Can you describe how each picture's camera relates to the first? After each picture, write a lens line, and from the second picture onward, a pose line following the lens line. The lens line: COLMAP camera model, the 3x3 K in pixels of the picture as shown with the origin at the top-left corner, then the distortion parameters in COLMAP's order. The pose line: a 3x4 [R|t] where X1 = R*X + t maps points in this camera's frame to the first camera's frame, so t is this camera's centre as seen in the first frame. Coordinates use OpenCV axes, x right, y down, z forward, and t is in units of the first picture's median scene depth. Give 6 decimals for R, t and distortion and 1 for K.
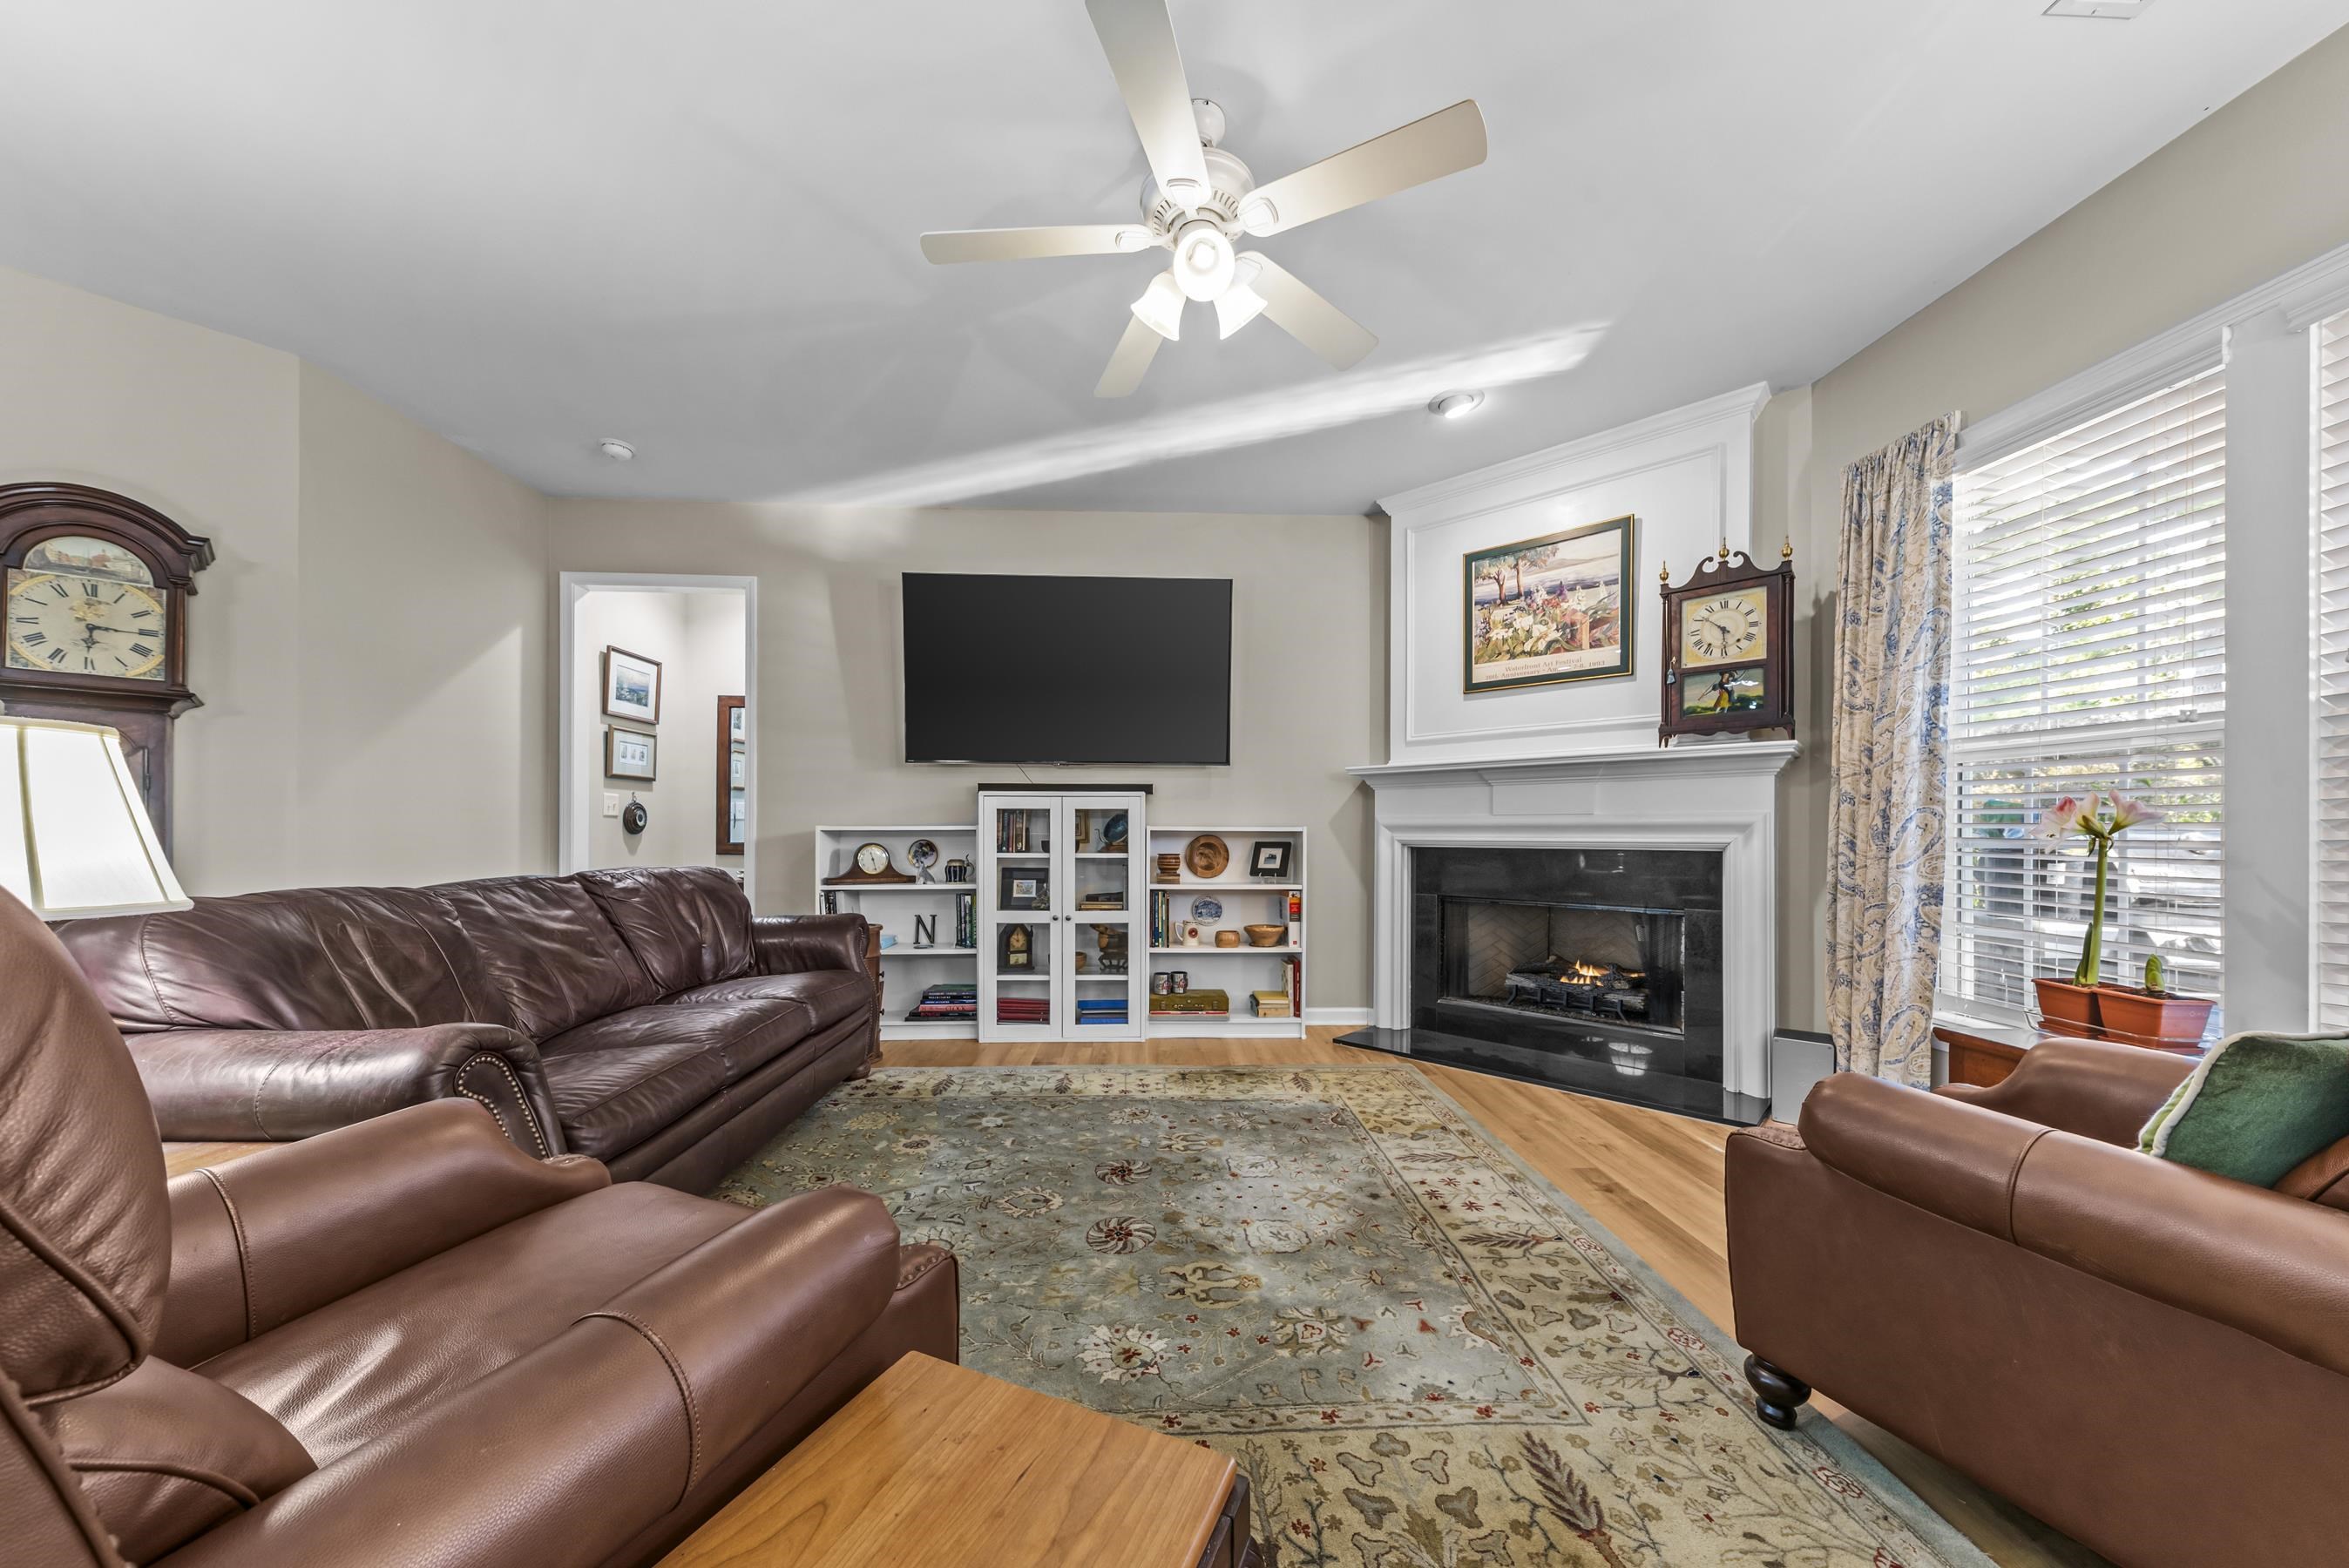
lens RADIAL K [[818.4, 0, 1151.4], [0, 818.4, 836.8], [0, 0, 1]] dist [0.011601, -0.003440]
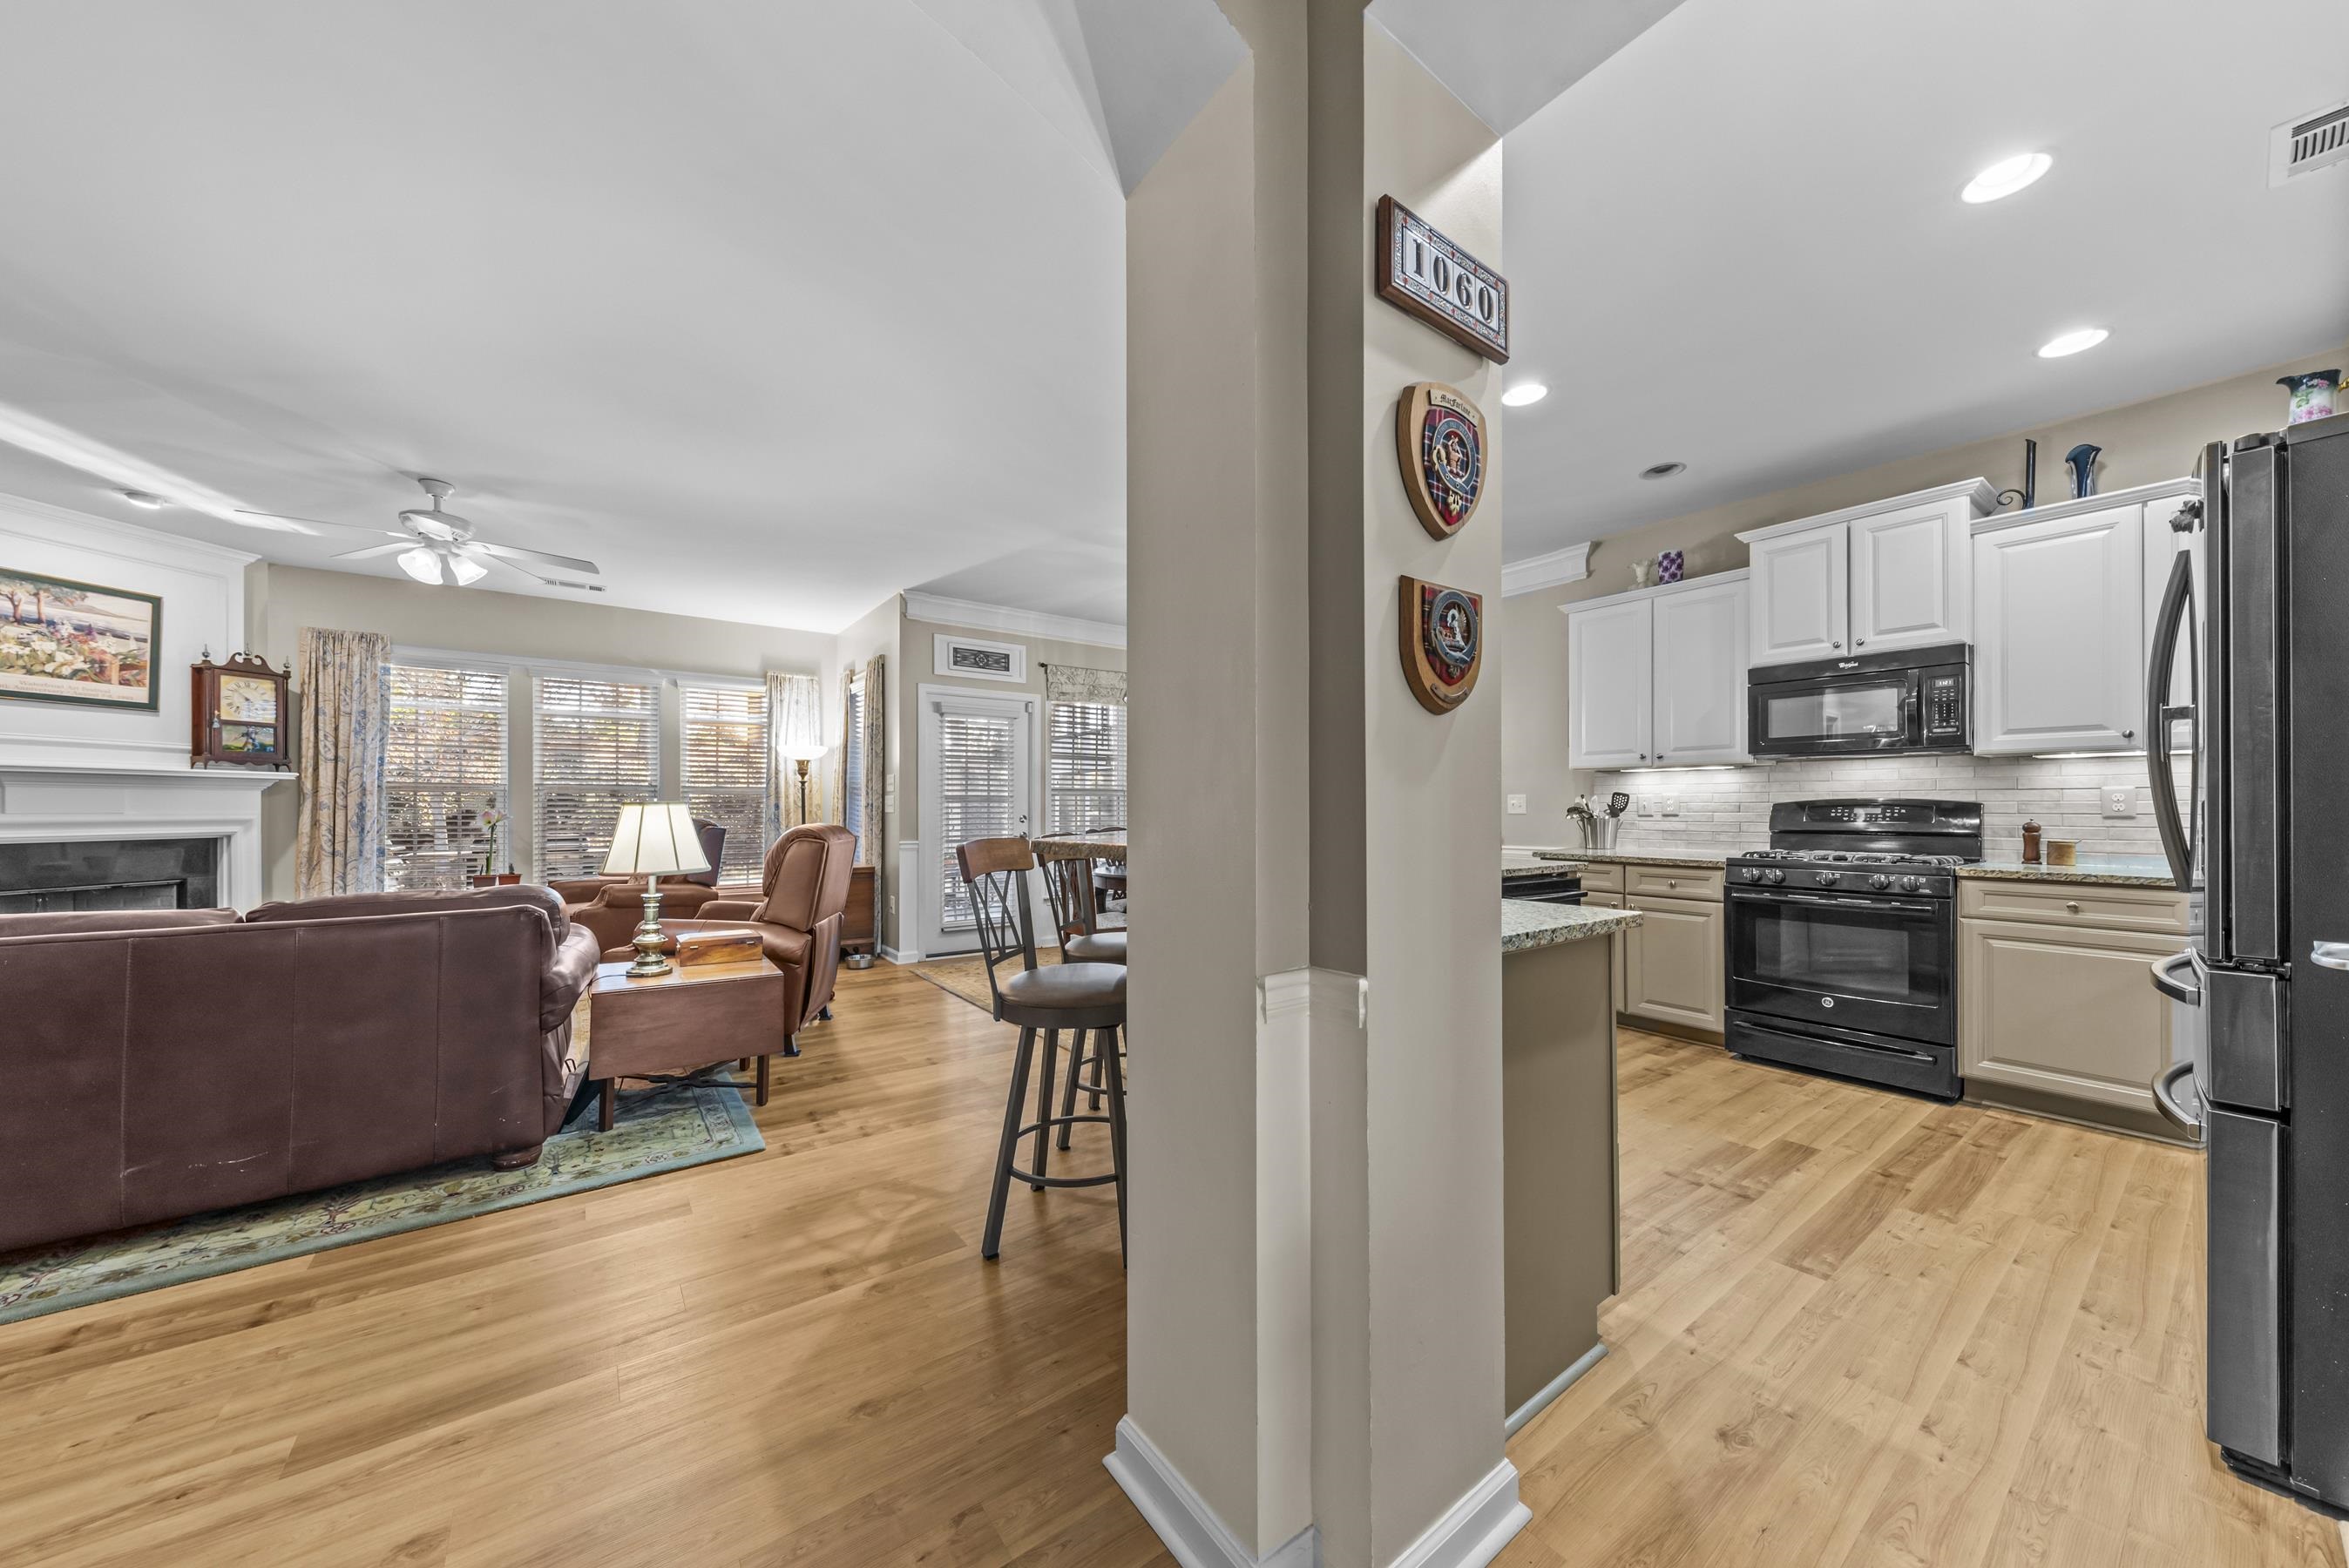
lens RADIAL K [[818.4, 0, 1157.0], [0, 818.4, 808.7], [0, 0, 1]] dist [0.011601, -0.003440]
pose [[-0.562322, -0.002086, 0.826916, -1.482573], [0.003358, 0.999983, 0.004806, -0.036975], [-0.826912, 0.005479, -0.562305, 0.394322]]
